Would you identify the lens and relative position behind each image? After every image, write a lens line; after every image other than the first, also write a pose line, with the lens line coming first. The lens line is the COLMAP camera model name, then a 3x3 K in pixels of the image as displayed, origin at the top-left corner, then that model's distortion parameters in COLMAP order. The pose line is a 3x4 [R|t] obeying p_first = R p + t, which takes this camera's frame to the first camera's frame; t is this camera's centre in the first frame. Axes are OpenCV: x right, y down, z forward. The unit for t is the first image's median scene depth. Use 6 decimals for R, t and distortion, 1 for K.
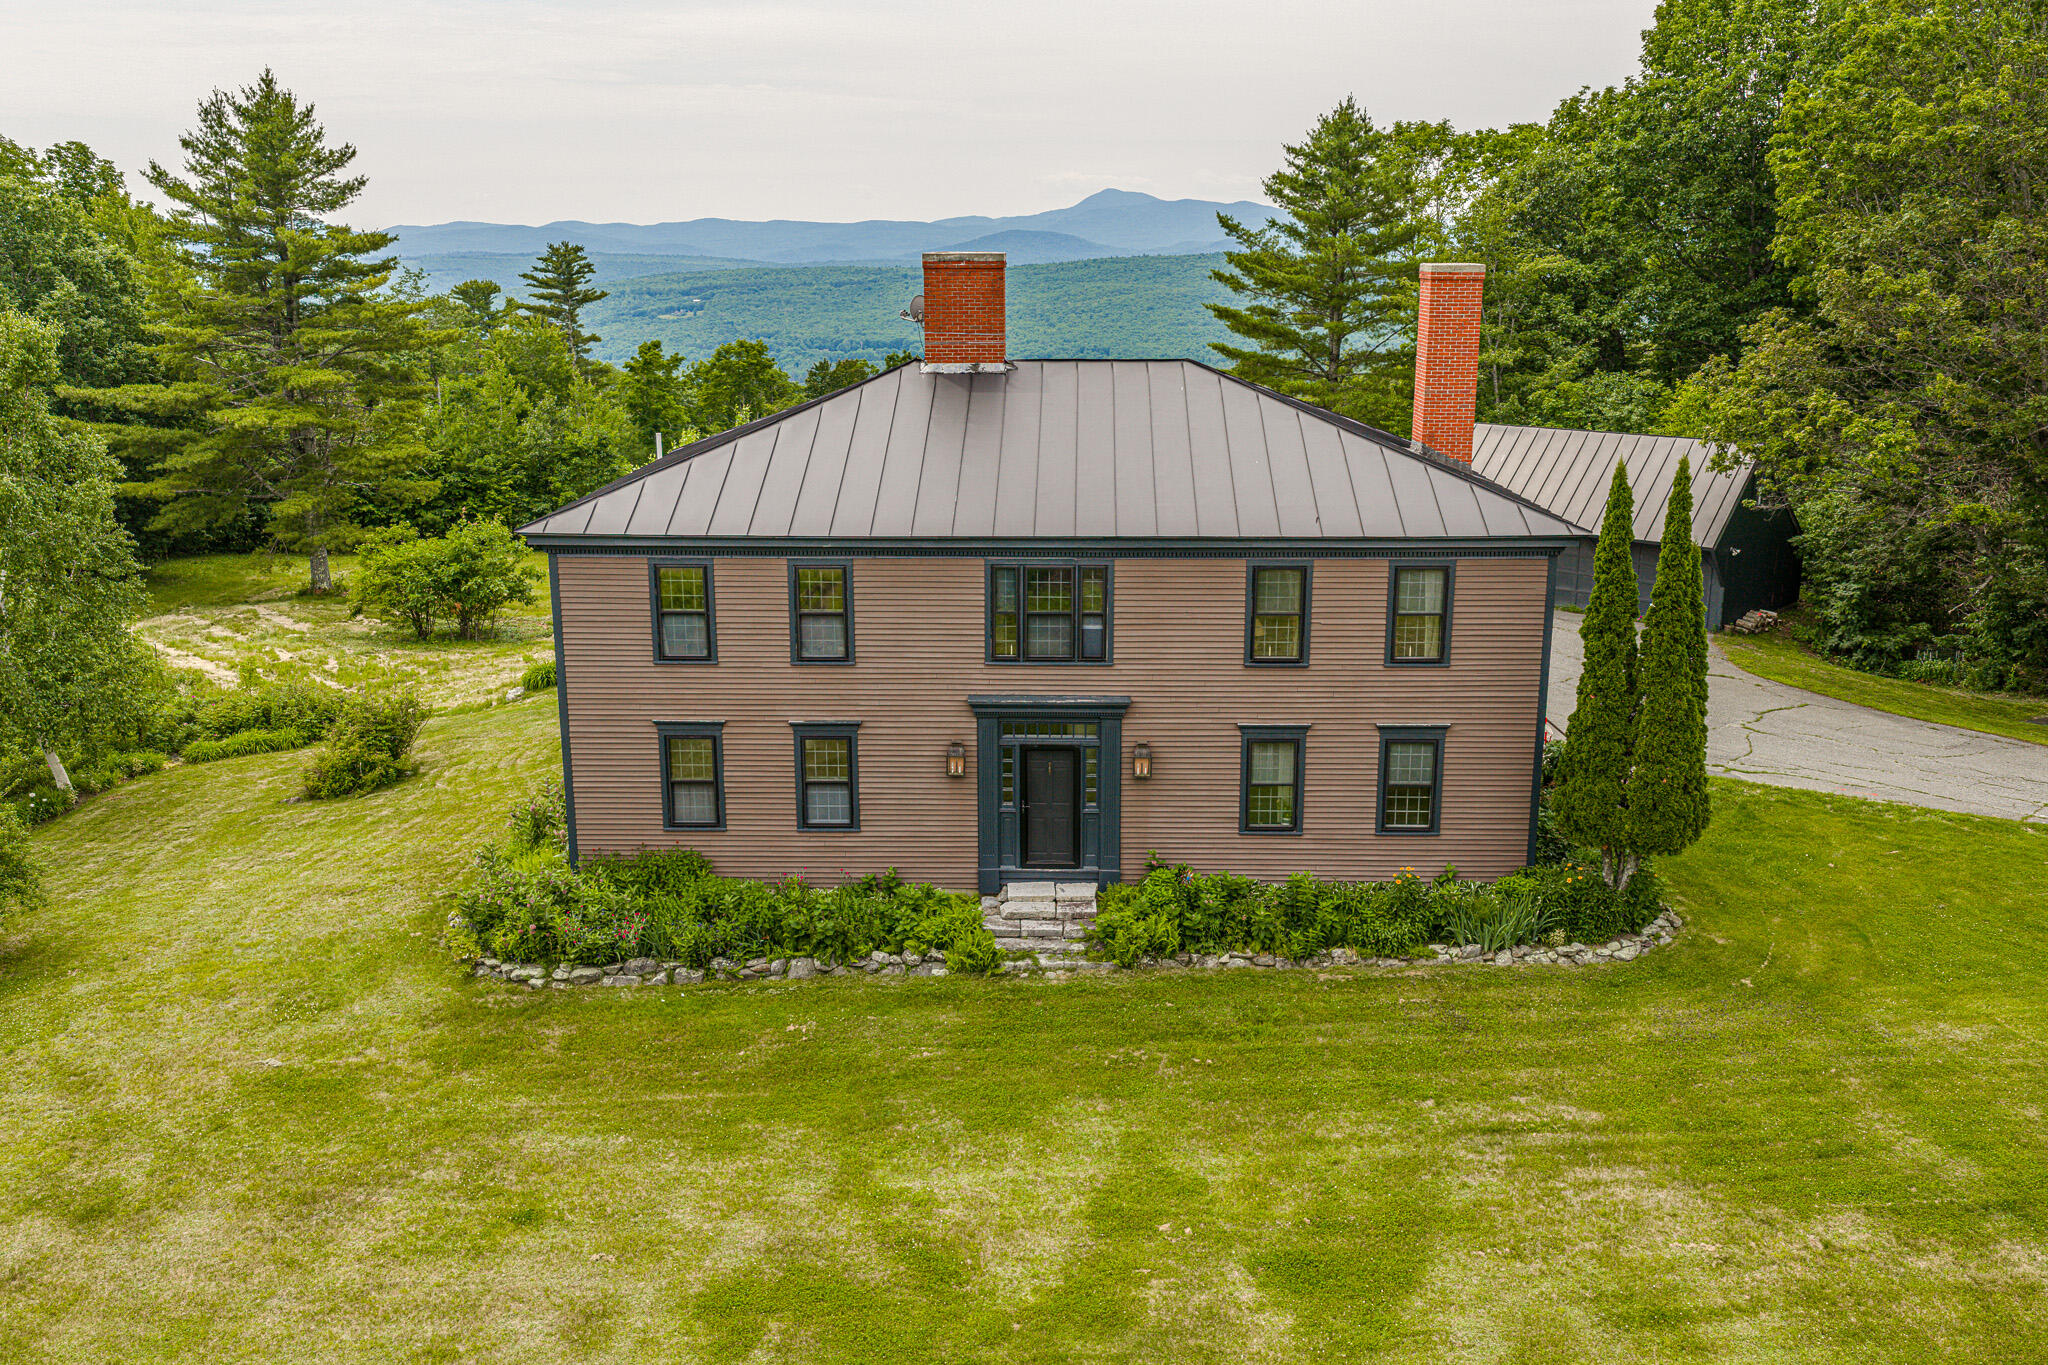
lens RADIAL K [[1705.5, 0, 1024.3], [0, 1705.5, 676.9], [0, 0, 1]] dist [0.022314, -0.037314]
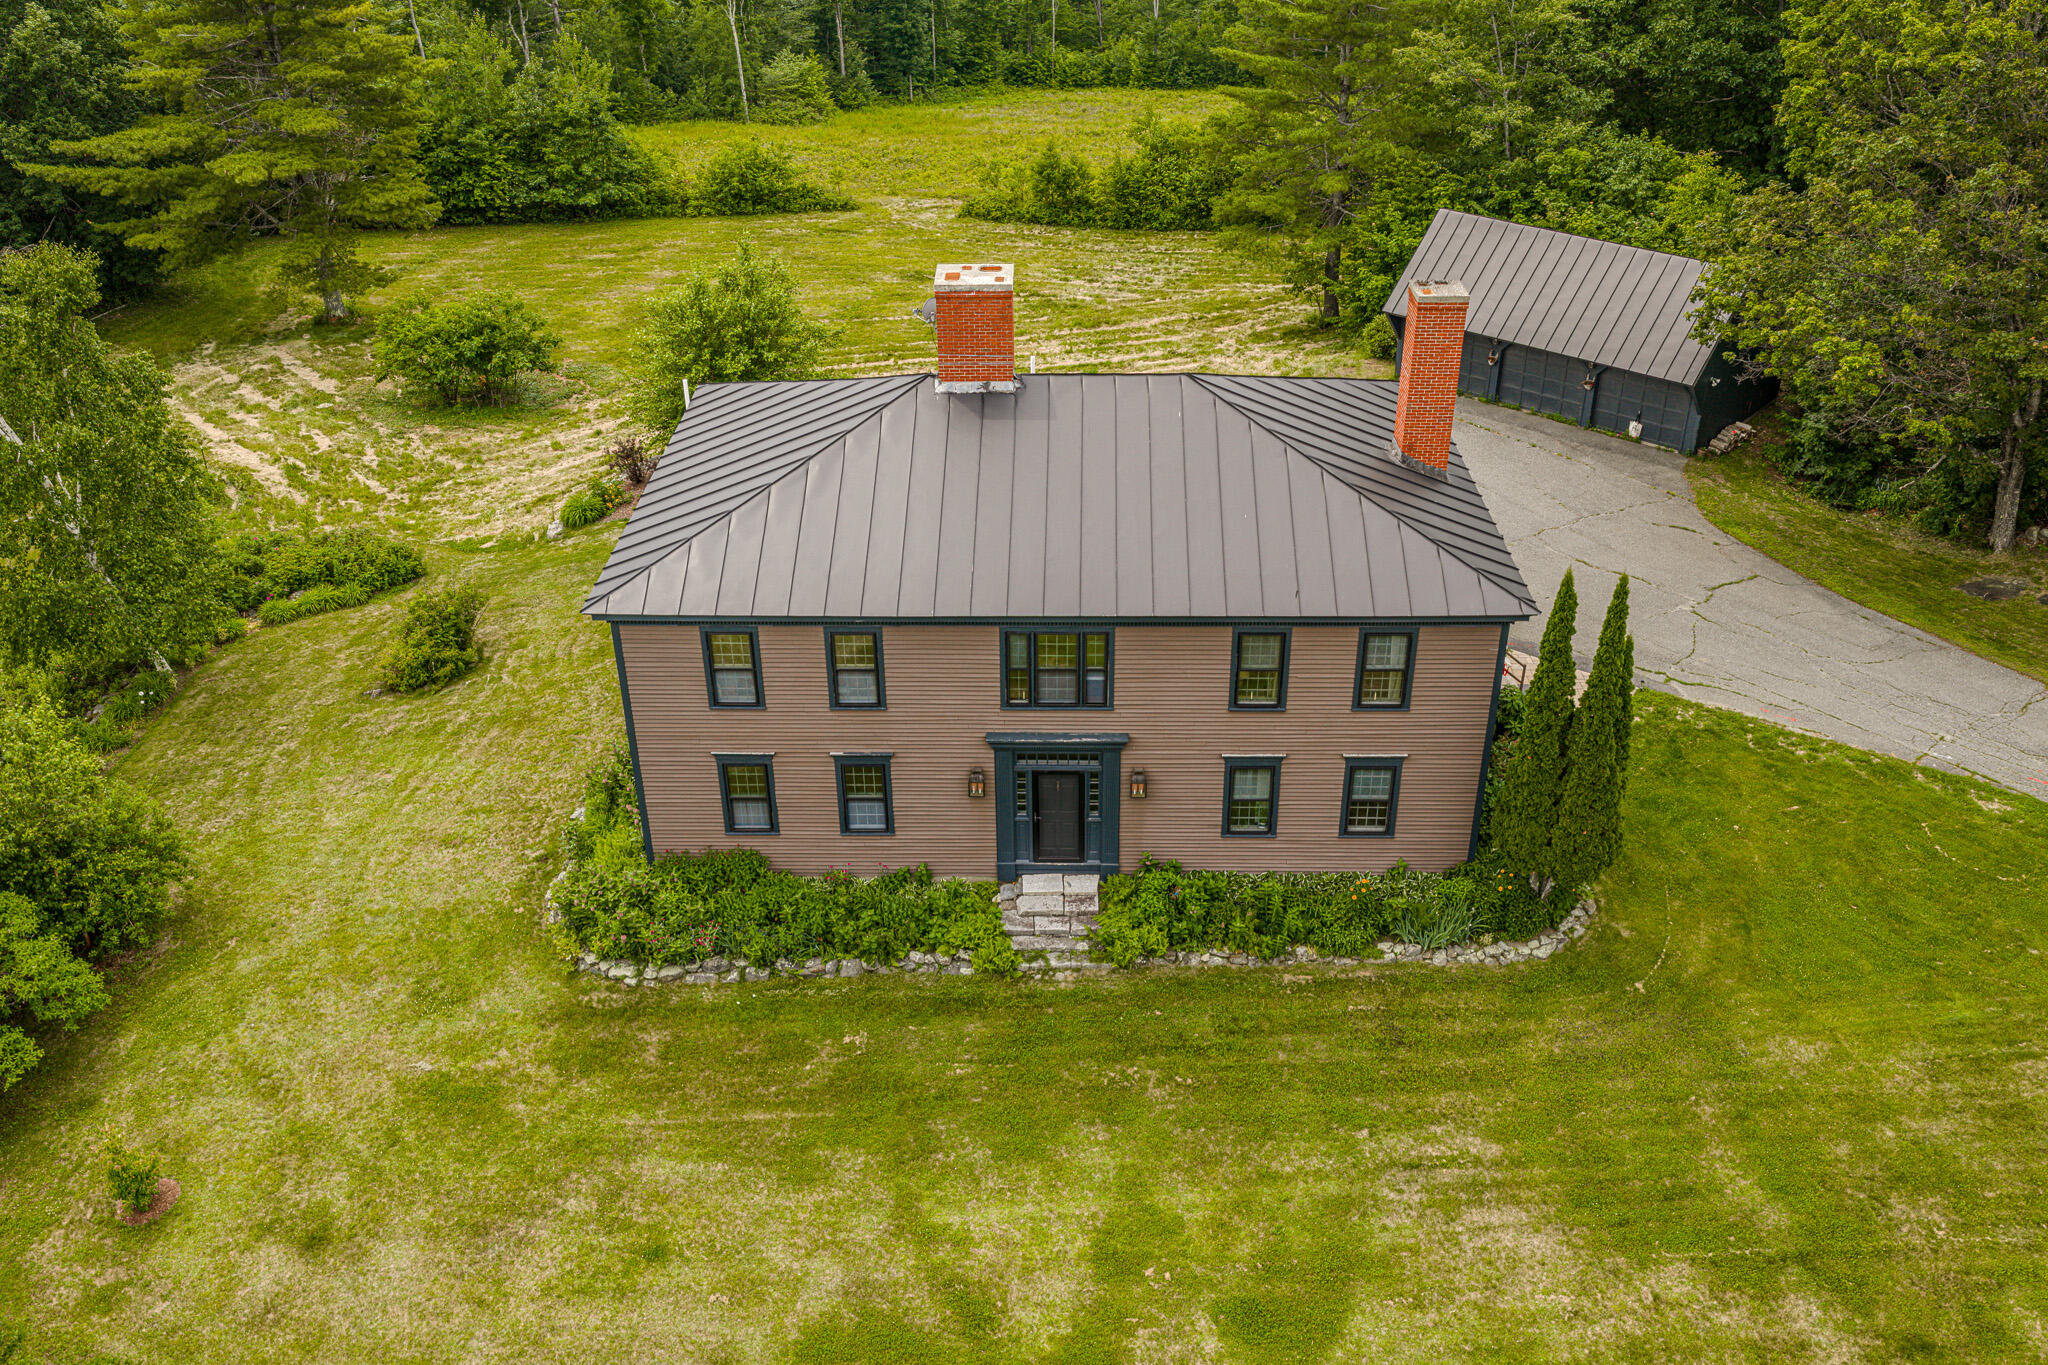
lens RADIAL K [[1705.5, 0, 1024.1], [0, 1705.5, 674.5], [0, 0, 1]] dist [0.022314, -0.037314]
pose [[0.999947, -0.009298, -0.004444, -0.002299], [0.010181, 0.958127, 0.286162, -0.357849], [0.001597, -0.286192, 0.958171, -0.083623]]
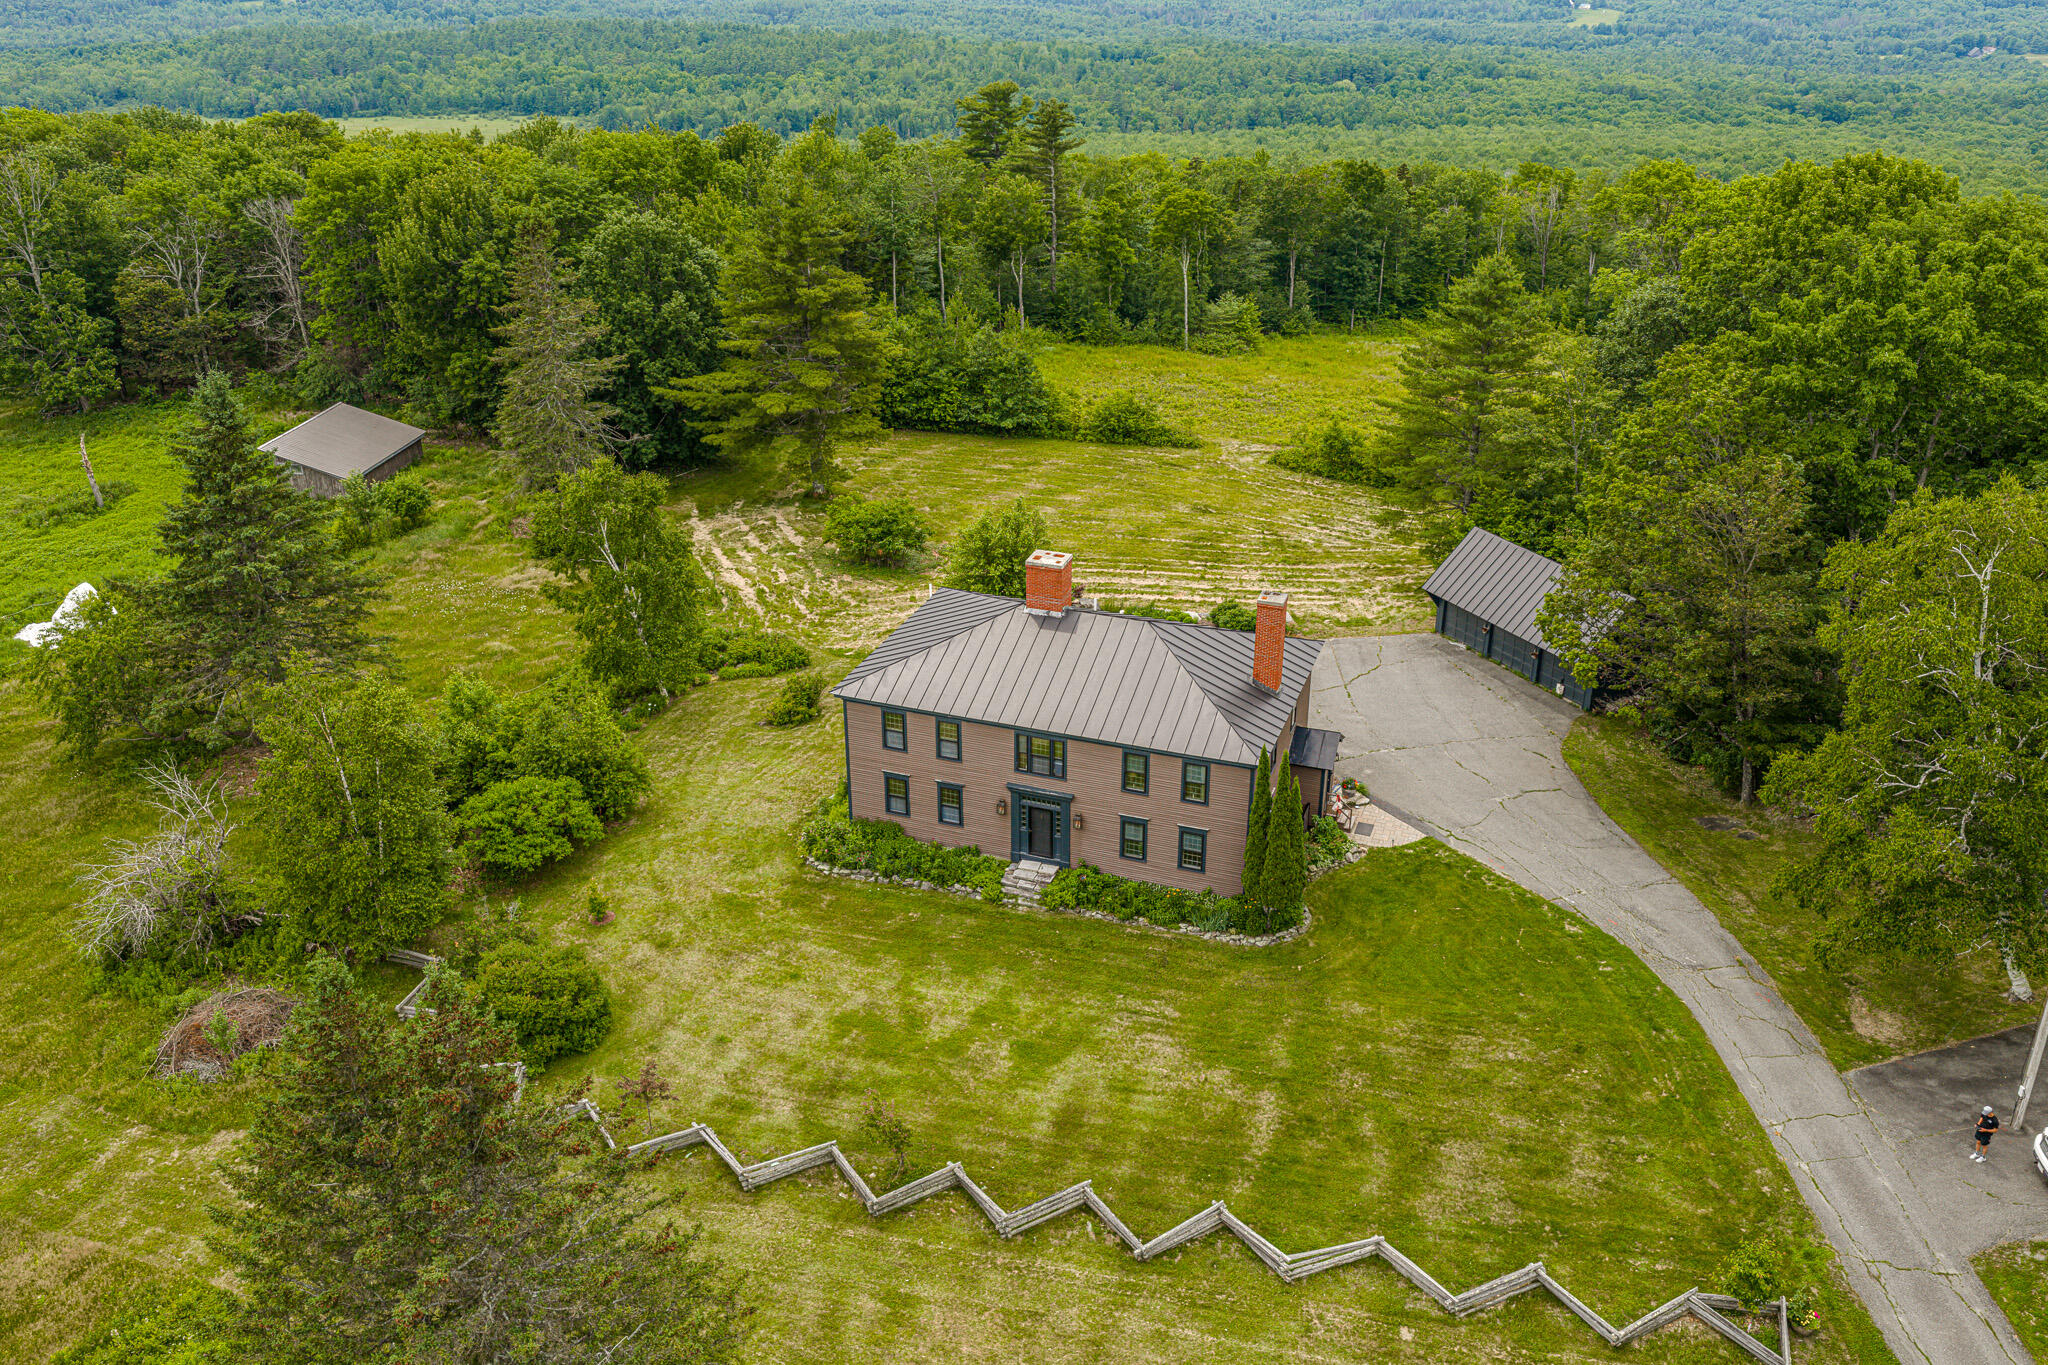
lens RADIAL K [[1705.5, 0, 1018.9], [0, 1705.5, 668.6], [0, 0, 1]] dist [0.022314, -0.037314]
pose [[0.946219, 0.139056, -0.292118, 0.643938], [-0.077974, 0.974321, 0.211232, -0.637203], [0.313990, -0.177094, 0.932763, -1.138326]]
